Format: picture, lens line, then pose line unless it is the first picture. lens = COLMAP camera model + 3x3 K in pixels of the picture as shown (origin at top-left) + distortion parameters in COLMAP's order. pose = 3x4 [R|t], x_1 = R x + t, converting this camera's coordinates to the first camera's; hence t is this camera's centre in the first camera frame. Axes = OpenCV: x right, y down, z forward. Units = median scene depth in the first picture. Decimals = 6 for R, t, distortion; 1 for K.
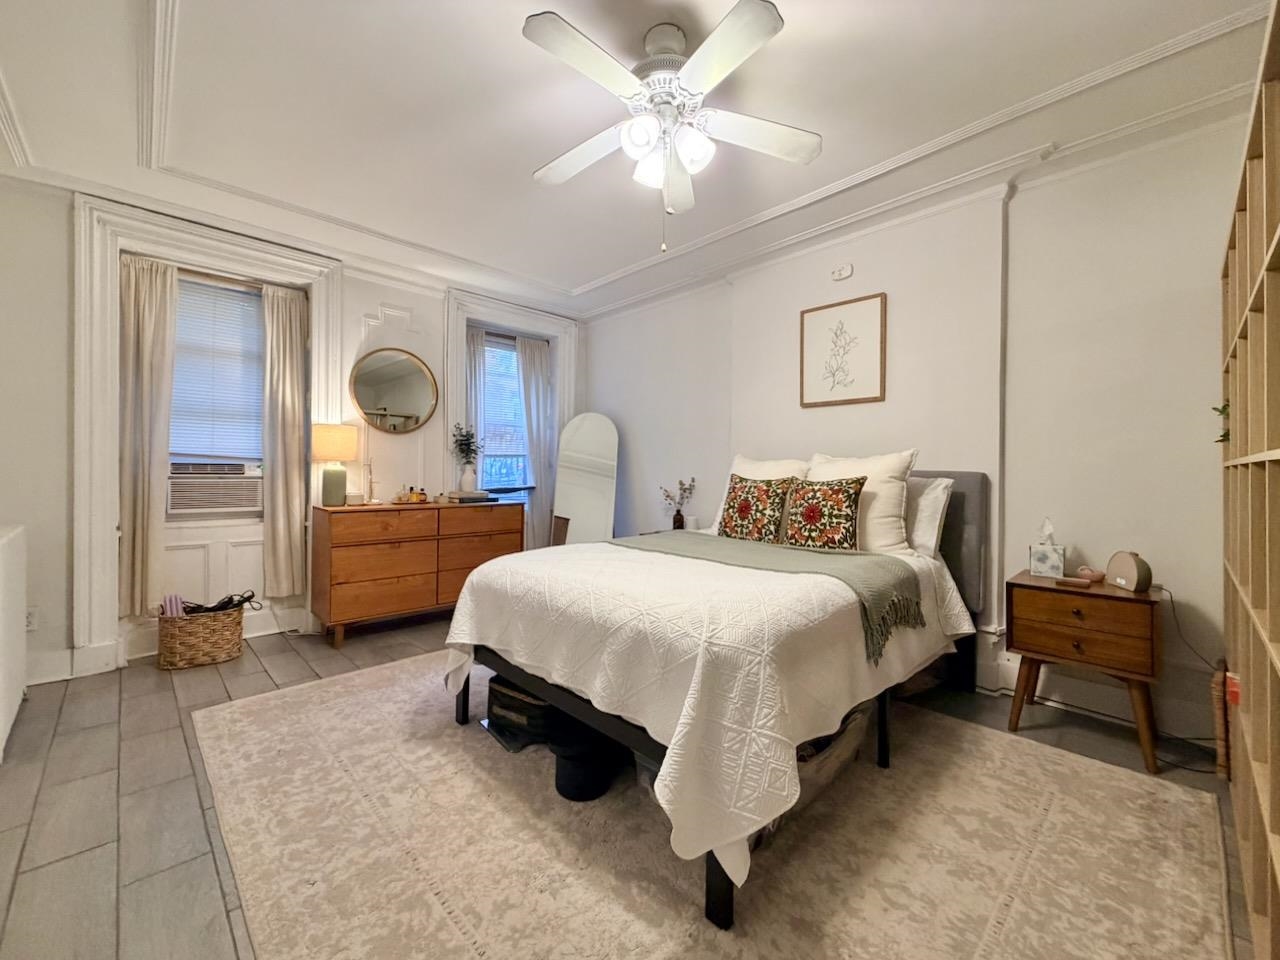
lens RADIAL K [[518.7, 0, 640.9], [0, 518.7, 472.2], [0, 0, 1]] dist [-0.000008, -0.000080]
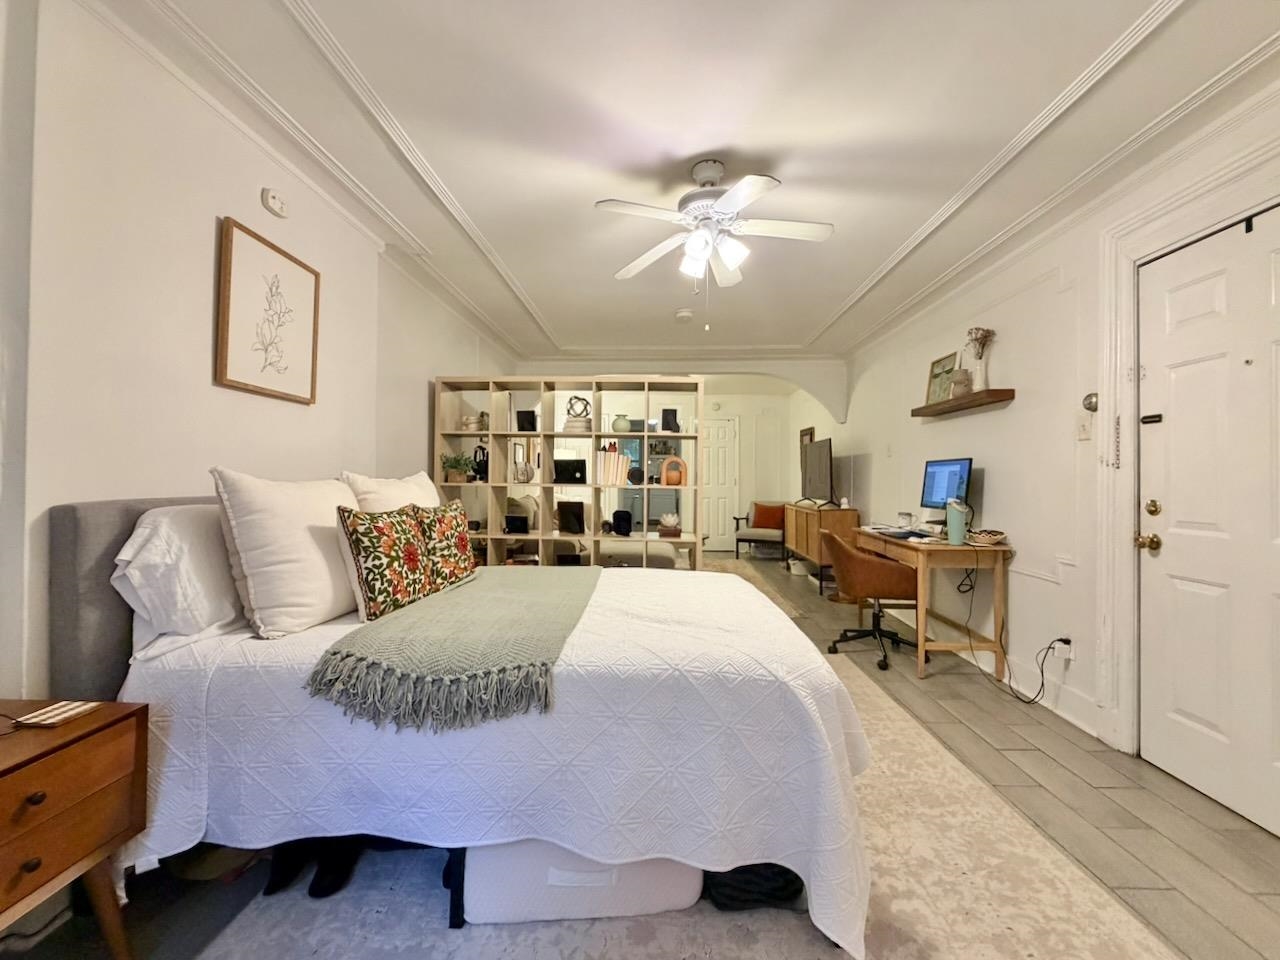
lens RADIAL K [[523.6, 0, 633.7], [0, 523.6, 471.3], [0, 0, 1]] dist [0.000208, 0.000094]
pose [[-0.680604, -0.000962, 0.732651, -0.482880], [-0.012166, 0.999876, -0.009989, -0.034916], [-0.732551, -0.015712, -0.680531, 1.229171]]
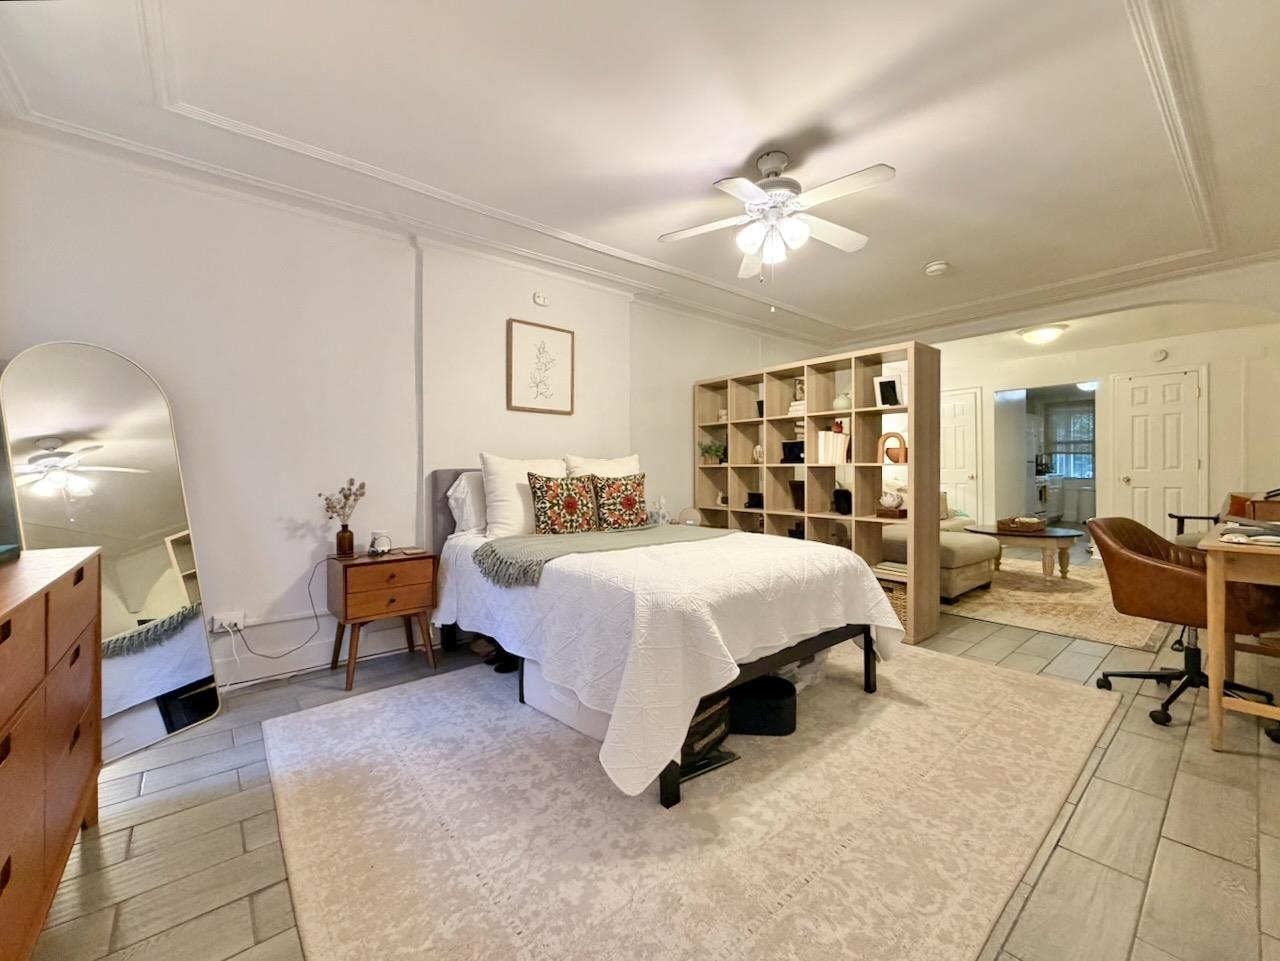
lens RADIAL K [[520.4, 0, 635.0], [0, 520.4, 477.0], [0, 0, 1]] dist [0.000446, 0.000068]
pose [[0.083007, -0.017160, 0.996401, -0.847346], [0.003999, 0.999849, 0.016886, -0.004477], [-0.996541, 0.002583, 0.083063, 0.763507]]
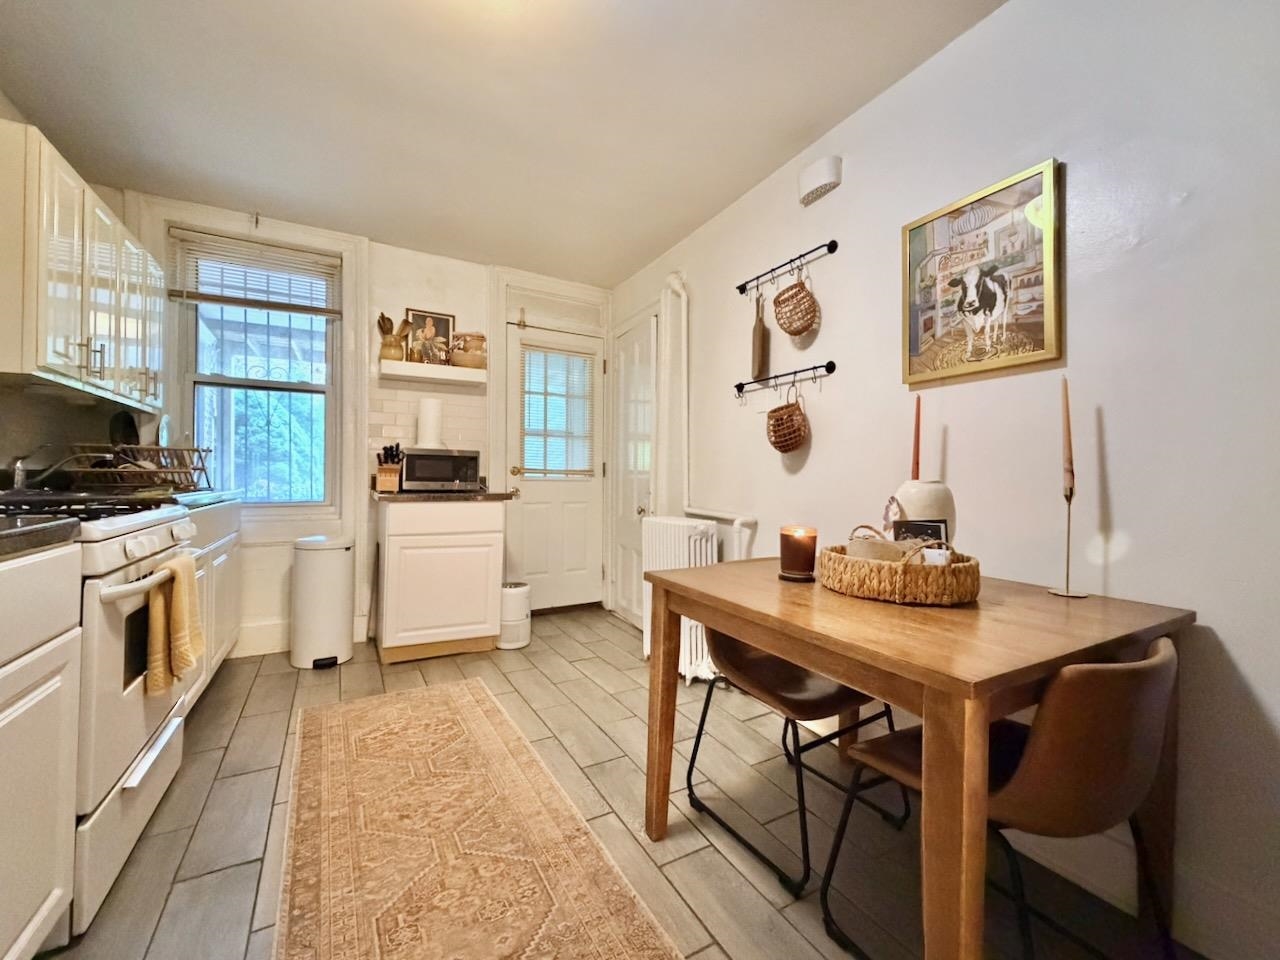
lens RADIAL K [[520.4, 0, 635.0], [0, 520.4, 476.5], [0, 0, 1]] dist [0.000446, 0.000068]
pose [[-0.966478, -0.014393, 0.256344, 2.070133], [-0.015990, 0.999864, -0.004147, 0.012575], [-0.256249, -0.008107, -0.966577, -1.168663]]
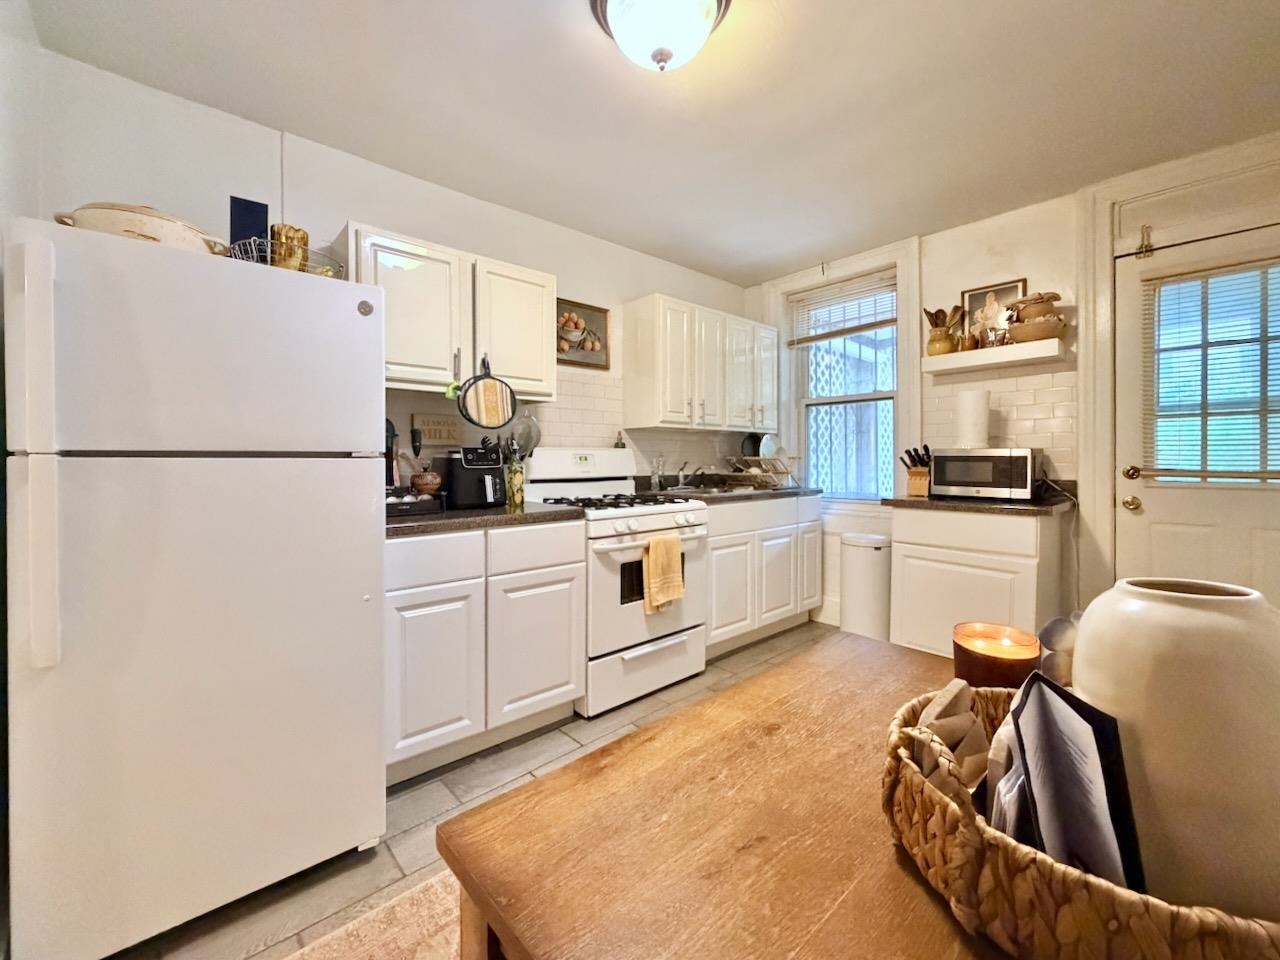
lens RADIAL K [[529.2, 0, 637.2], [0, 529.2, 464.4], [0, 0, 1]] dist [-0.000024, 0.000116]
pose [[0.033868, -0.013269, 0.999338, 1.770563], [0.000325, 0.999912, 0.013266, -0.028851], [-0.999426, -0.000124, 0.033869, -1.553623]]
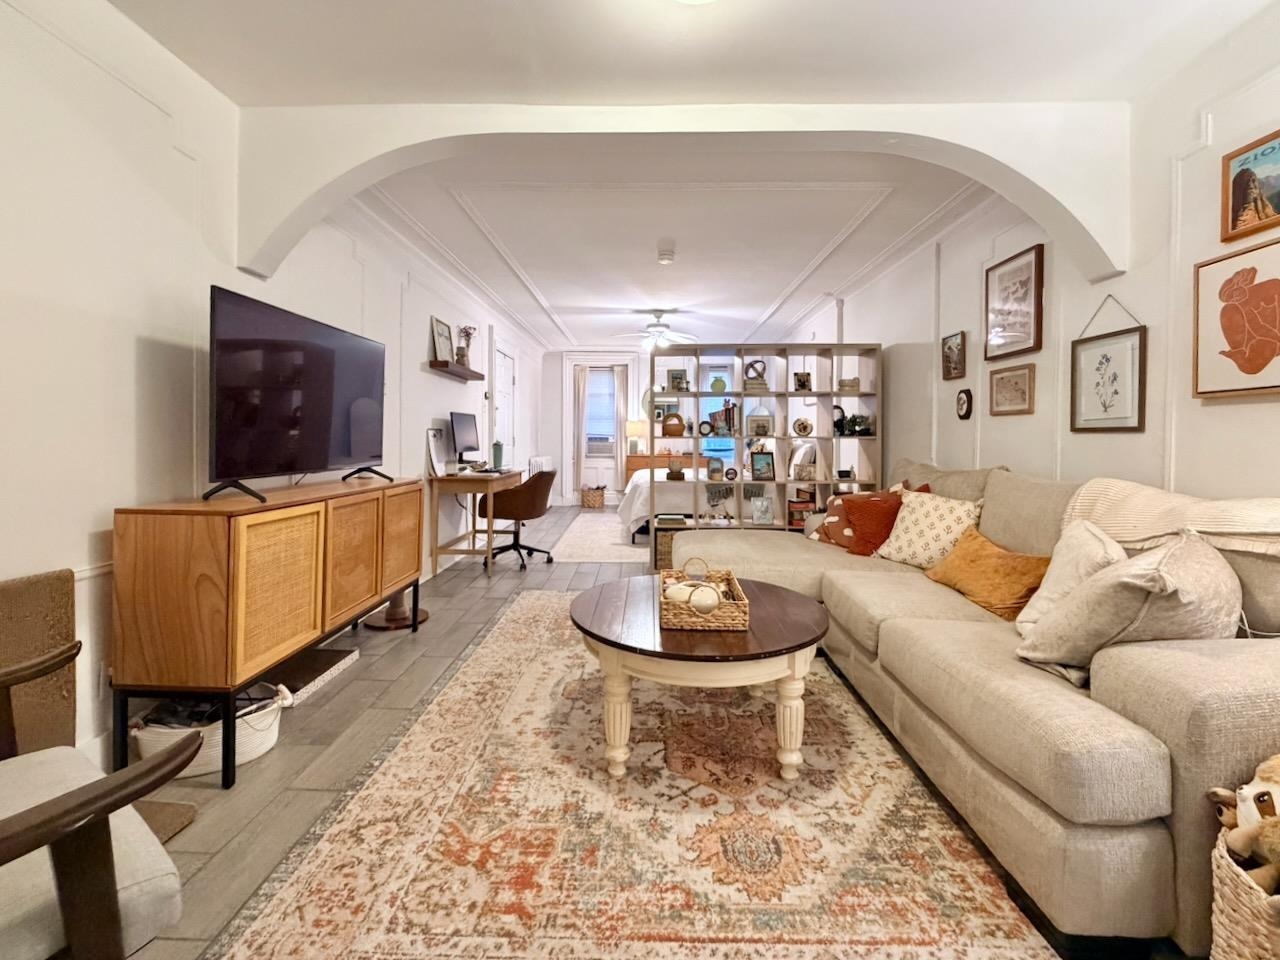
lens RADIAL K [[550.8, 0, 635.4], [0, 550.8, 442.1], [0, 0, 1]] dist [-0.001086, 0.000082]
pose [[0.703022, 0.003038, -0.711162, 1.515033], [0.000263, 0.999990, 0.004532, -0.004964], [0.711168, -0.003374, 0.703014, -0.984194]]
